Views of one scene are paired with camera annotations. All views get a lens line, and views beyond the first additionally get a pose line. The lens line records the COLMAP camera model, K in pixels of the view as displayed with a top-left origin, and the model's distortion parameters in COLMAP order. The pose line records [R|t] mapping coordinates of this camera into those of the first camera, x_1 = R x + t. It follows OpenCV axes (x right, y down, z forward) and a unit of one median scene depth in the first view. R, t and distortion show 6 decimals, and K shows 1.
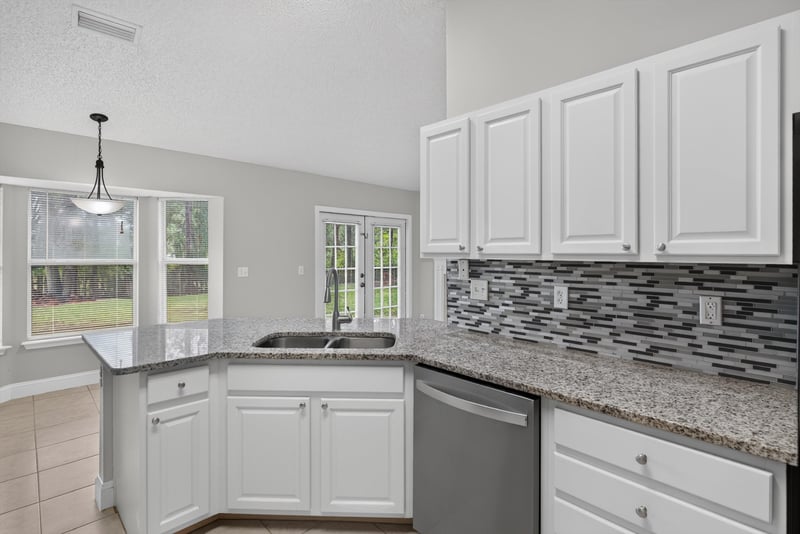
lens RADIAL K [[384.0, 0, 397.4], [0, 384.0, 255.8], [0, 0, 1]] dist [-0.001188, -0.000181]
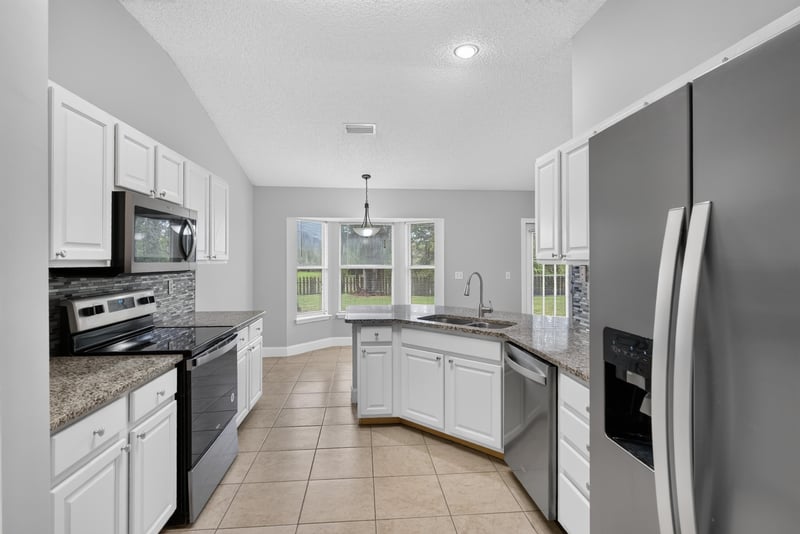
lens RADIAL K [[384.6, 0, 400.9], [0, 384.6, 264.8], [0, 0, 1]] dist [0.002343, 0.000553]
pose [[0.782184, 0.004621, -0.623030, 0.448246], [-0.003469, 0.999989, 0.003062, 0.006262], [0.623038, -0.000234, 0.782192, -0.228666]]
